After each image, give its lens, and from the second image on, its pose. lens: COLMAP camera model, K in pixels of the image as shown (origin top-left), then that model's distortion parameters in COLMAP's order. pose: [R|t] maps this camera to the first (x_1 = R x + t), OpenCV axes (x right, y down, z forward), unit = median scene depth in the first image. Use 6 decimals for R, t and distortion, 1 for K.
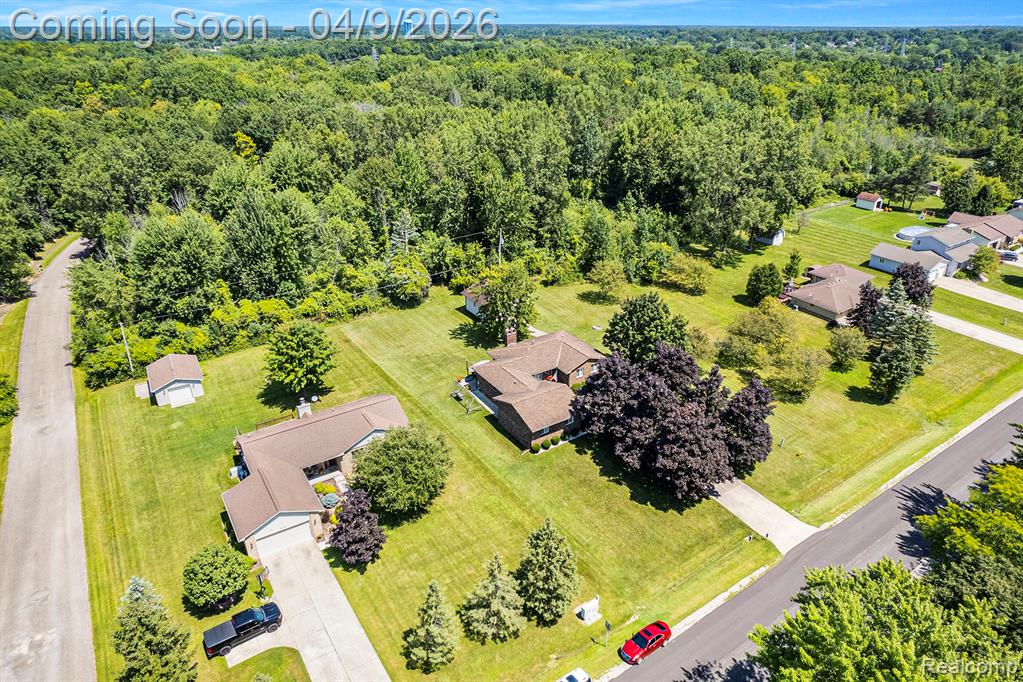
lens RADIAL K [[651.8, 0, 511.5], [0, 651.8, 341.0], [0, 0, 1]] dist [-0.037912, 0.002453]
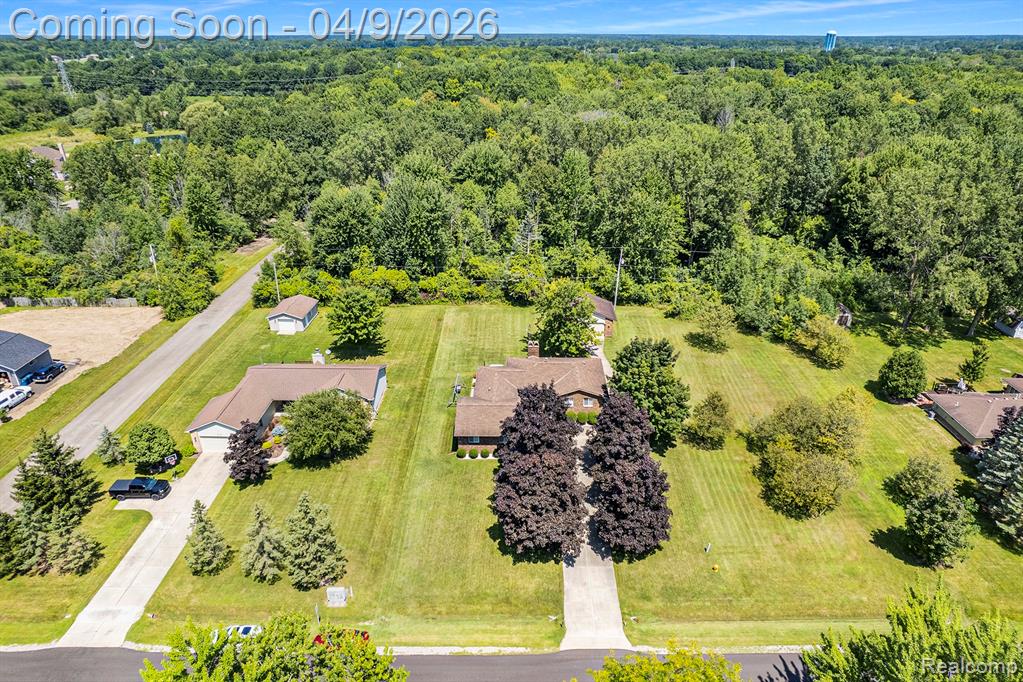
lens RADIAL K [[640.3, 0, 517.6], [0, 640.3, 346.9], [0, 0, 1]] dist [-0.035434, 0.002004]
pose [[0.831111, 0.249659, -0.496916, 0.429007], [-0.249464, 0.965987, 0.068090, -0.065084], [0.497014, 0.067373, 0.865123, 0.125413]]
